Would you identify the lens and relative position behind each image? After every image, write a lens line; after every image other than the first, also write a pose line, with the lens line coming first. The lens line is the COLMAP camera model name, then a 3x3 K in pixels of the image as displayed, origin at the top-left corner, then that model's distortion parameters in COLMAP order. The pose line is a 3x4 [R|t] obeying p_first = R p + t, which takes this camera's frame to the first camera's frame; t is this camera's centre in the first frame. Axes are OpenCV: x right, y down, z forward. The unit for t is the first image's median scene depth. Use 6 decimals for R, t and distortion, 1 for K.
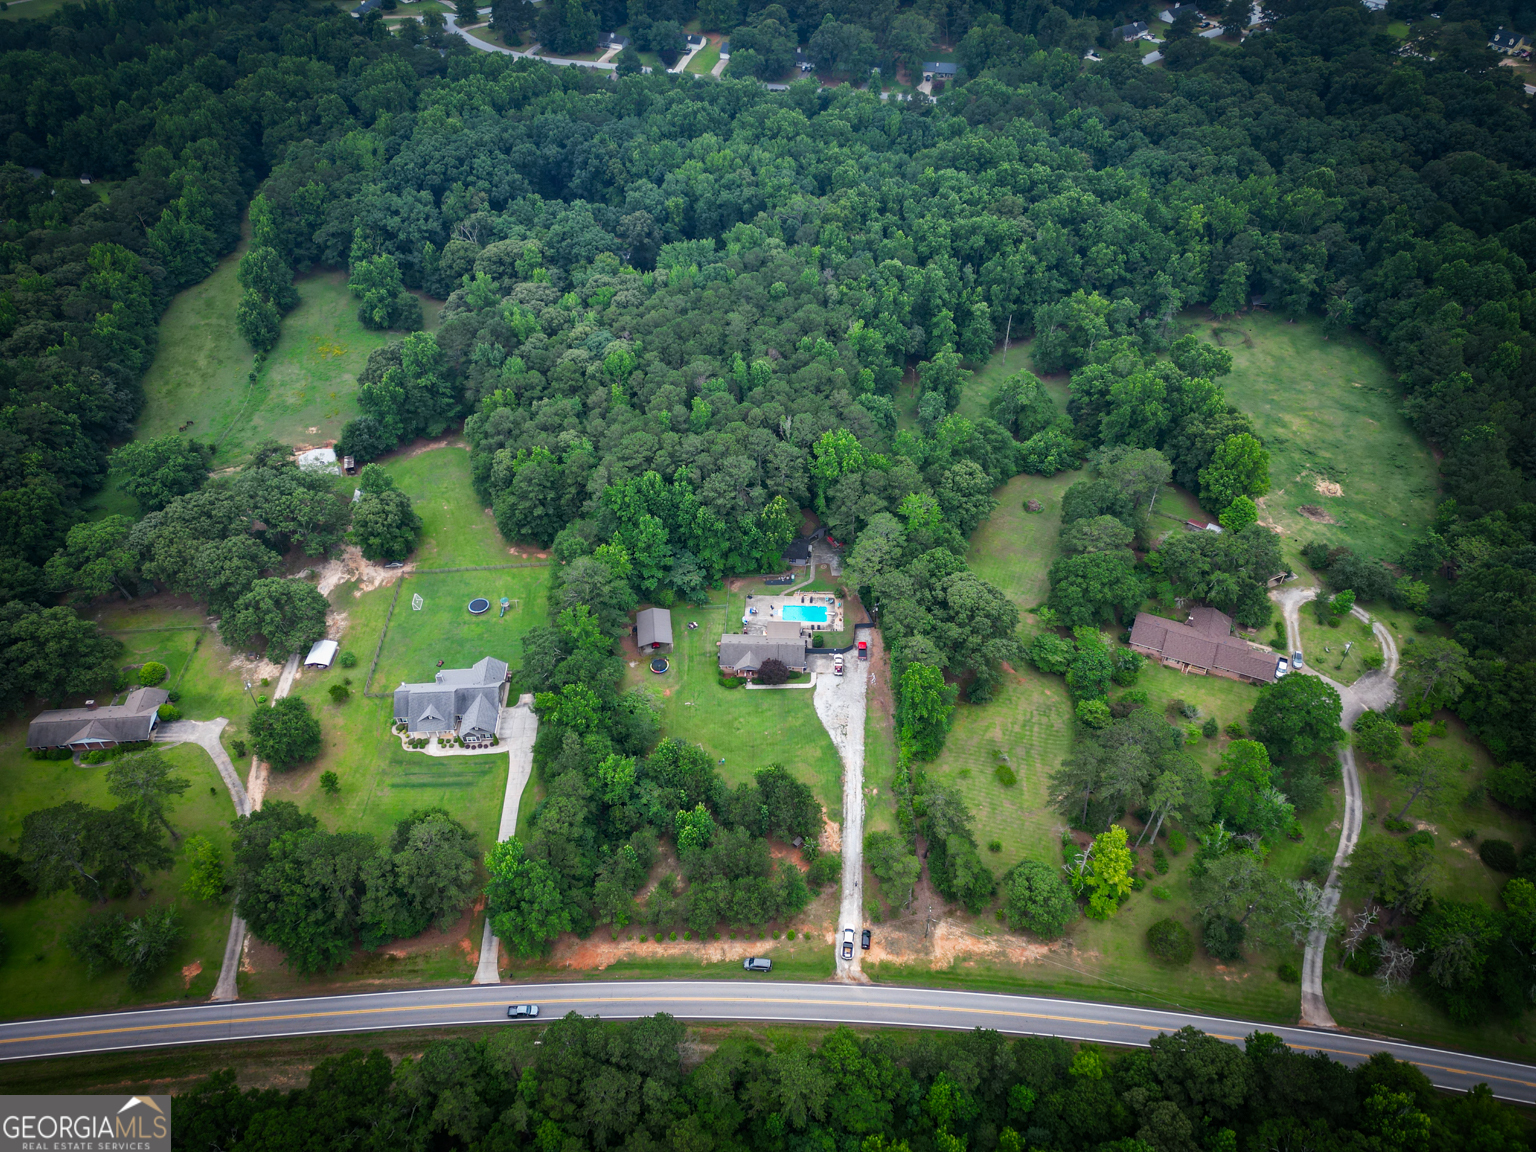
lens RADIAL K [[1072.1, 0, 774.3], [0, 1072.1, 571.1], [0, 0, 1]] dist [0.072720, -0.064218]
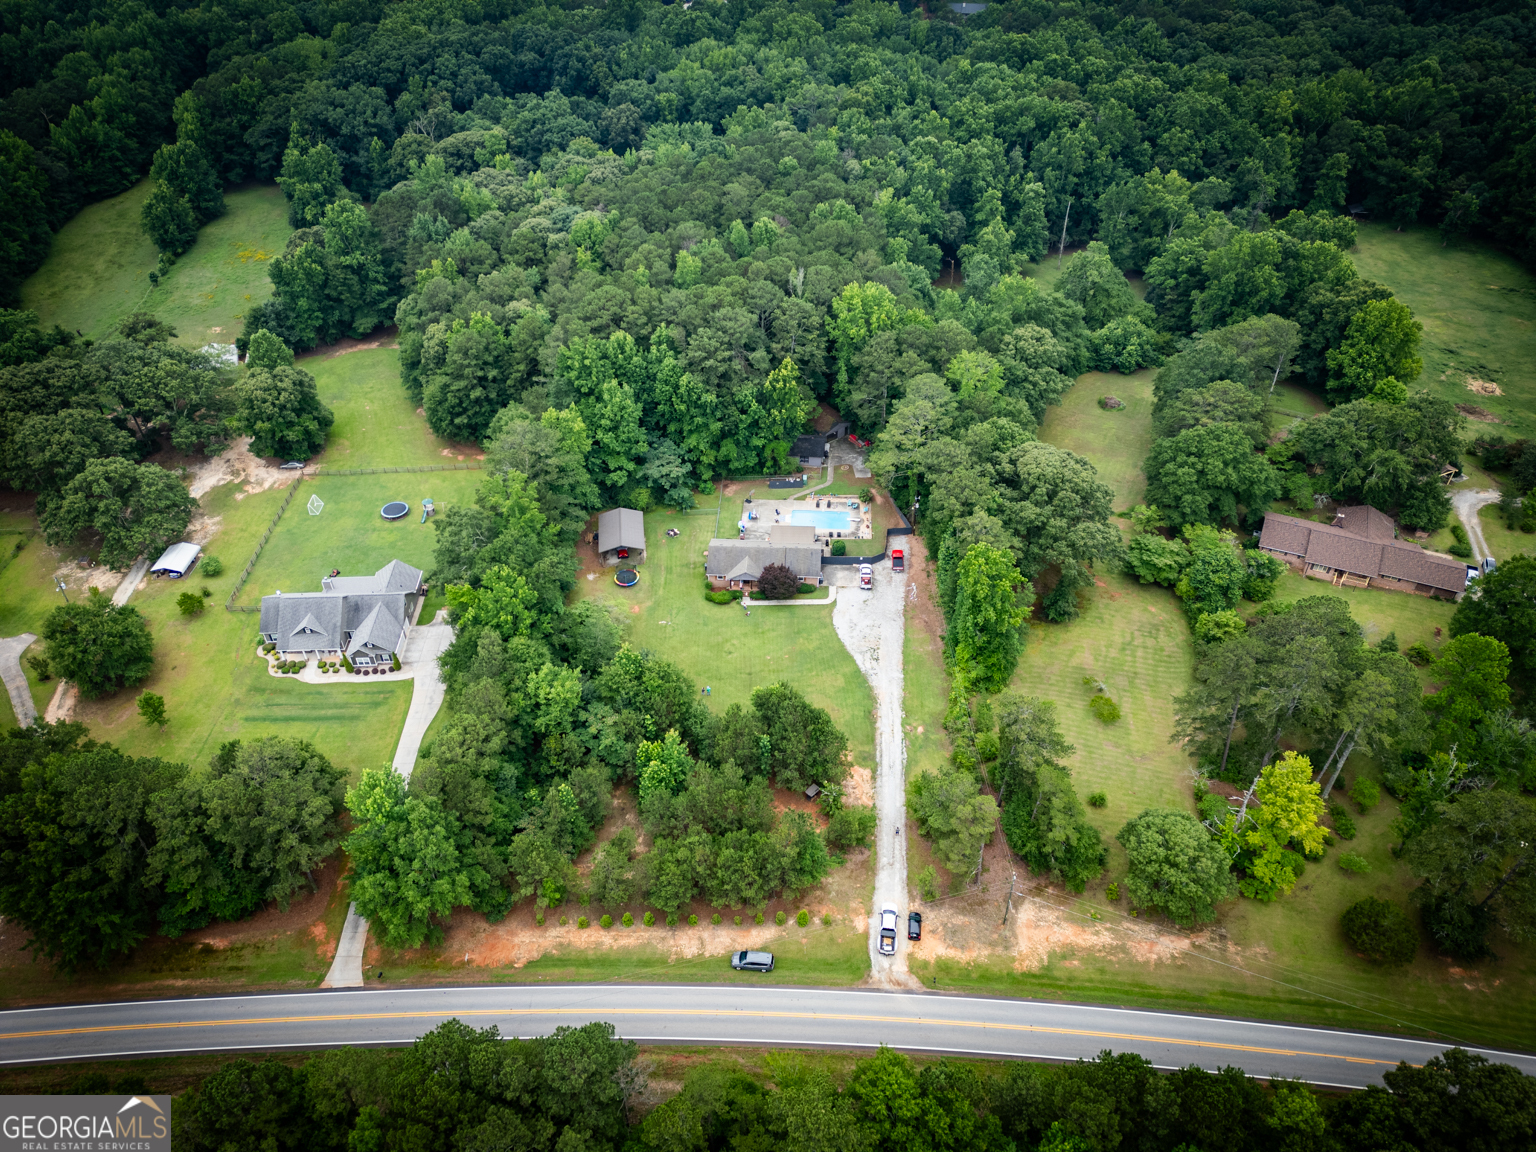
lens RADIAL K [[1072.1, 0, 774.1], [0, 1072.1, 571.6], [0, 0, 1]] dist [0.072720, -0.064218]
pose [[0.999962, 0.007208, -0.004874, -0.000520], [-0.007517, 0.997745, -0.066691, 0.135482], [0.004382, 0.066725, 0.997762, 0.256972]]
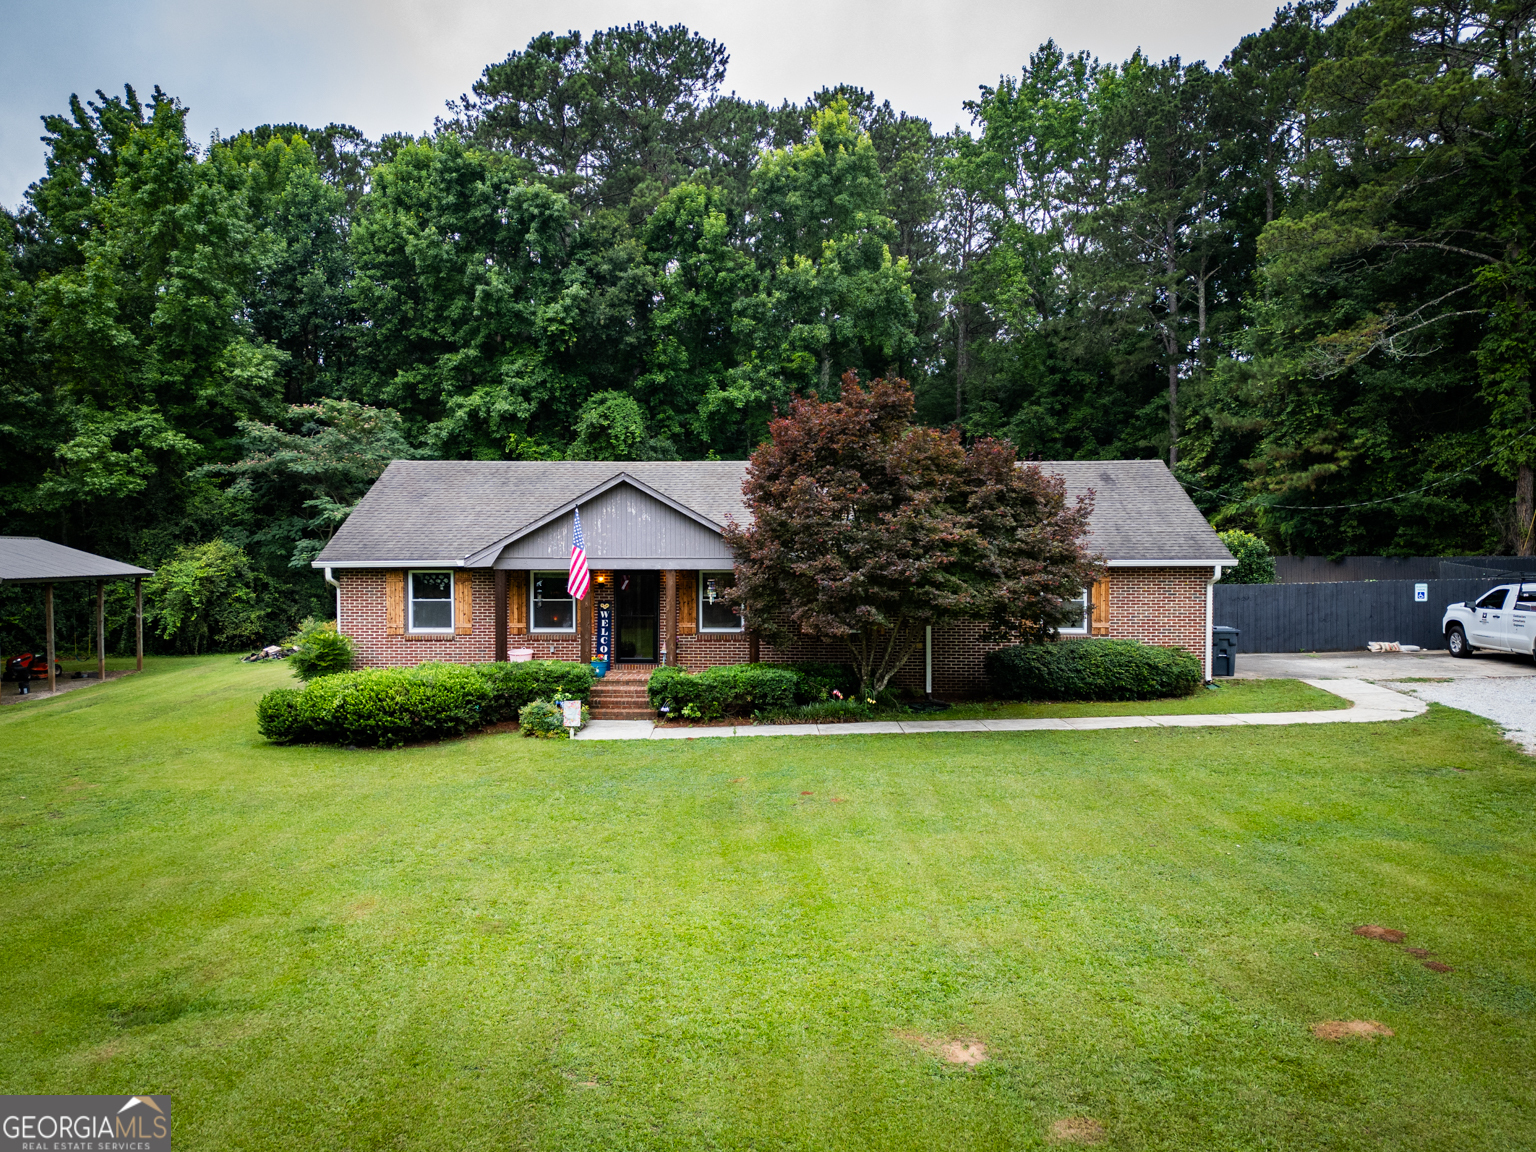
lens RADIAL K [[1136.6, 0, 755.6], [0, 1136.6, 576.0], [0, 0, 1]] dist [0.074369, -0.064871]
pose [[0.999987, 0.001152, 0.004988, -0.013128], [0.002581, 0.728033, -0.685537, 0.157416], [-0.004421, 0.685541, 0.728020, 0.926951]]
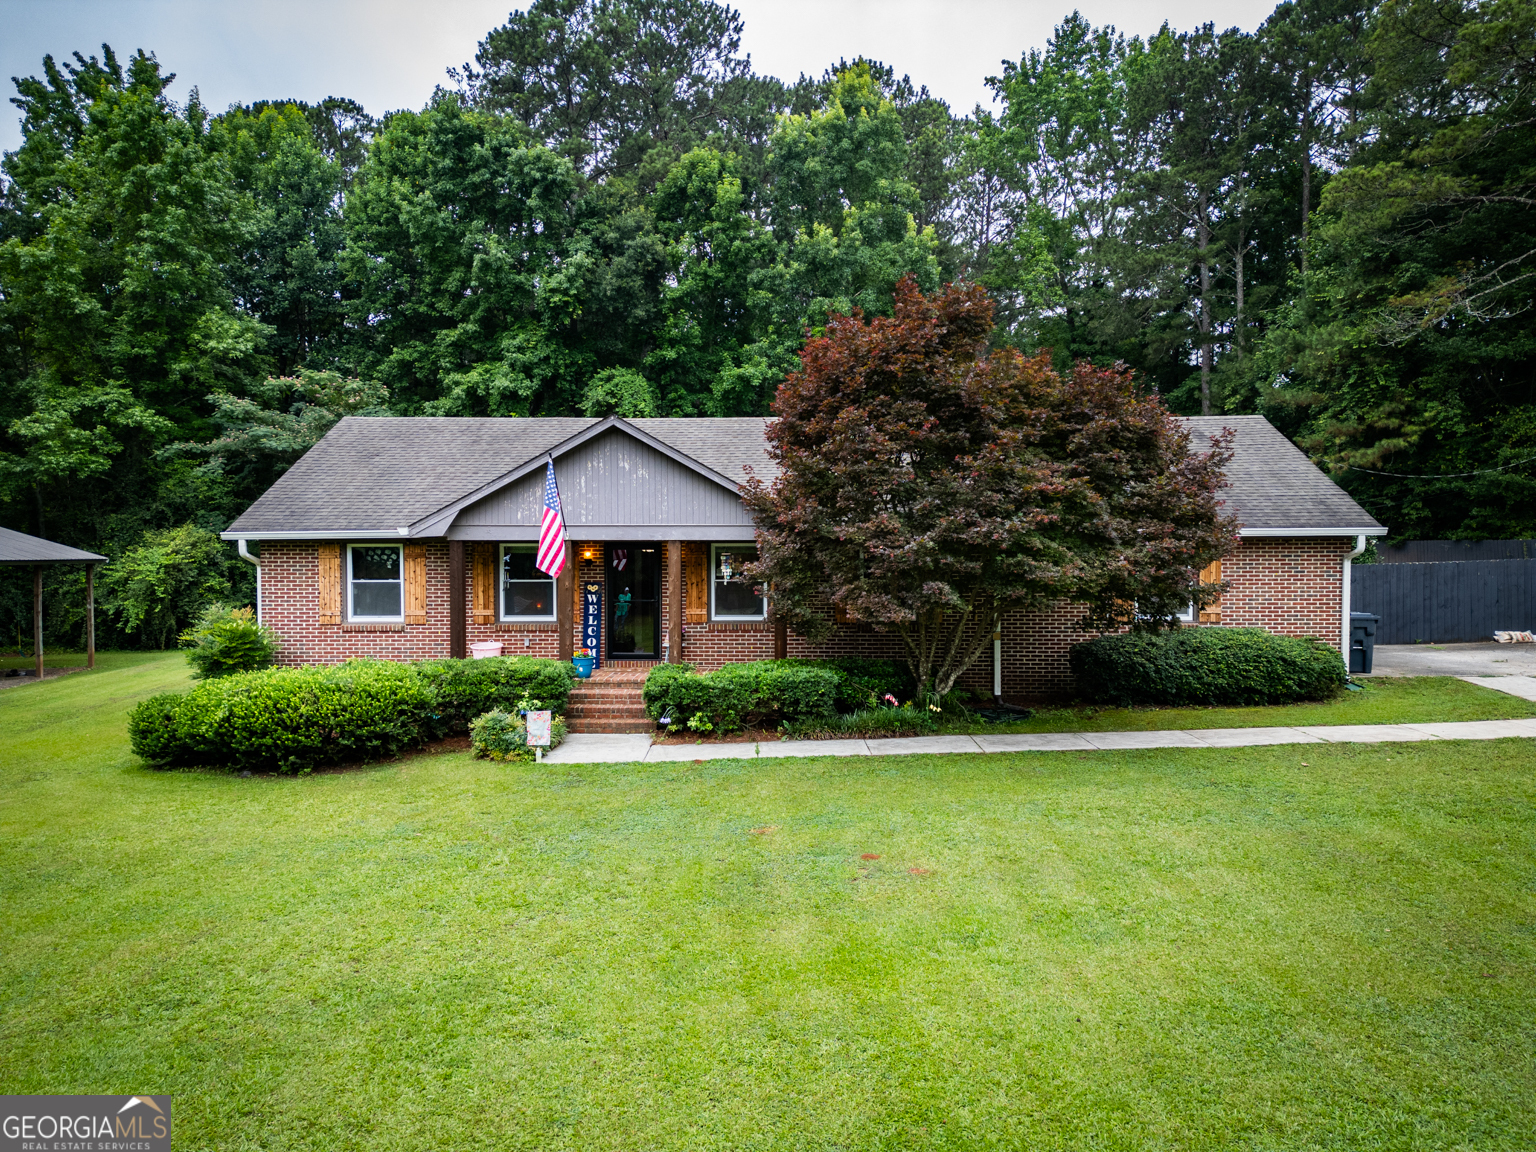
lens RADIAL K [[1072.1, 0, 782.8], [0, 1072.1, 568.5], [0, 0, 1]] dist [0.072720, -0.064218]
pose [[0.999817, -0.000283, 0.019105, -0.013963], [0.013367, 0.724787, -0.688844, 0.141967], [-0.013652, 0.688973, 0.724658, 0.945772]]
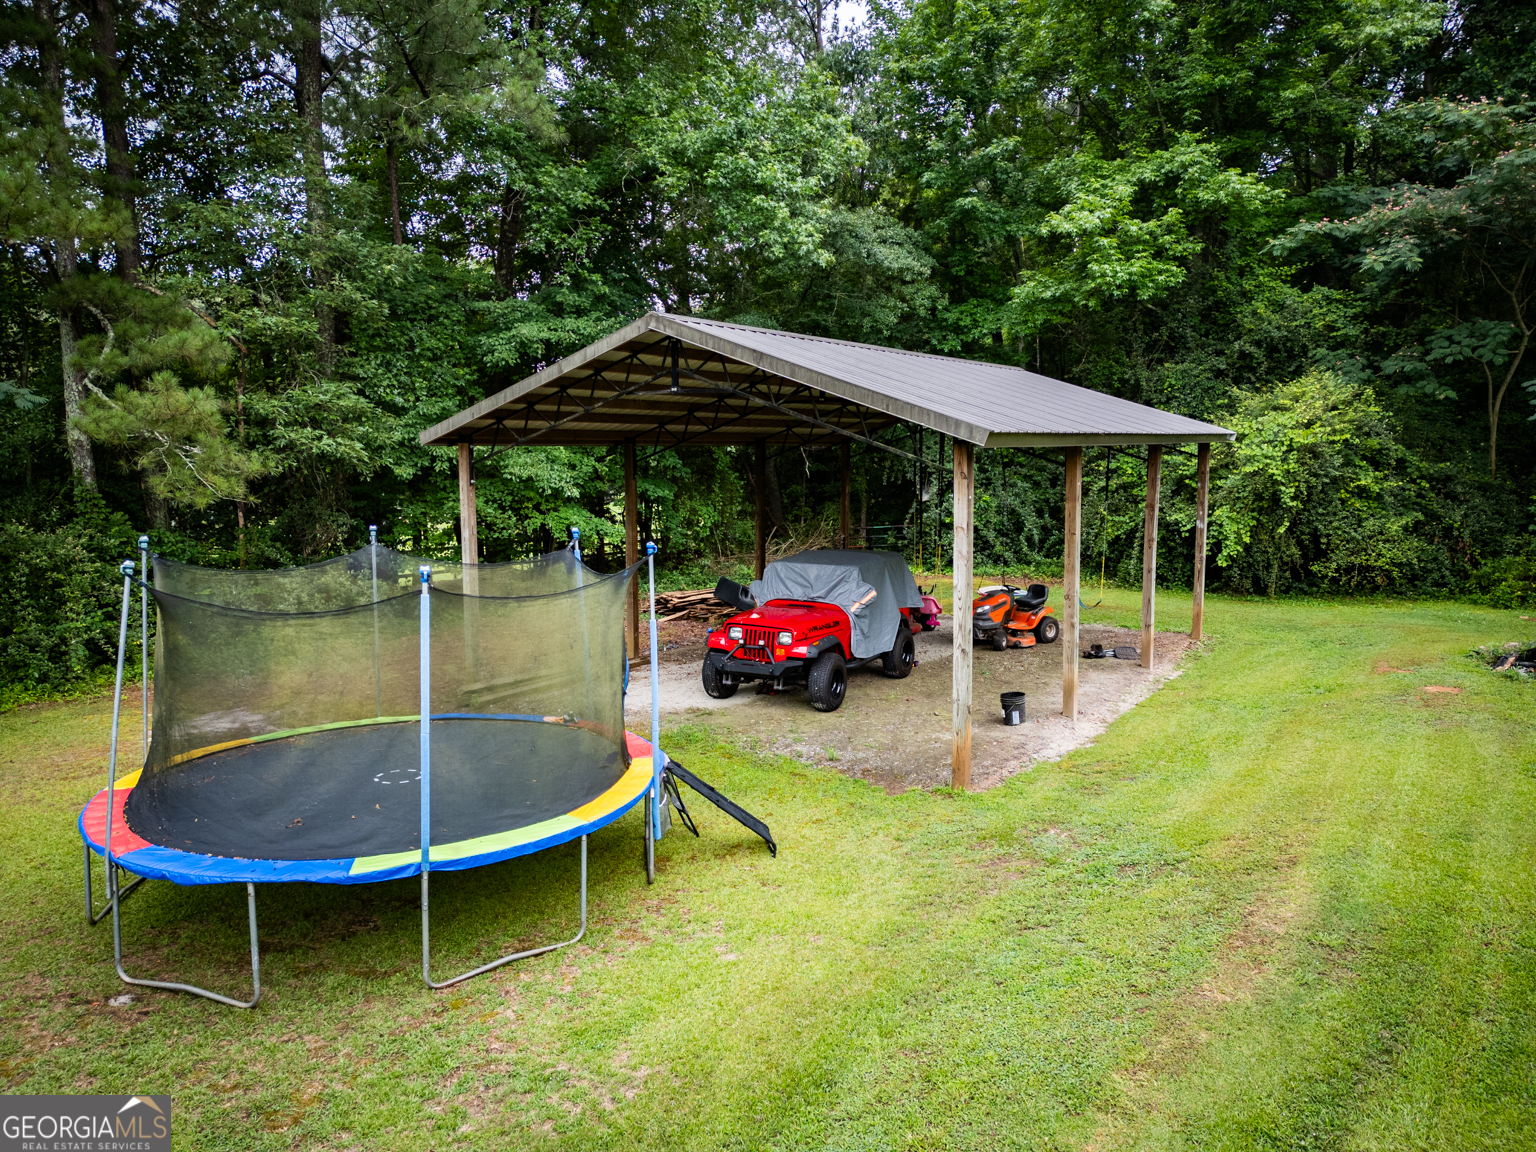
lens RADIAL K [[1072.1, 0, 762.4], [0, 1072.1, 567.8], [0, 0, 1]] dist [0.072720, -0.064218]
pose [[0.743722, 0.081888, -0.663455, -0.076260], [-0.468032, 0.772419, -0.429319, 0.093298], [0.477309, 0.629812, 0.612791, 0.996849]]
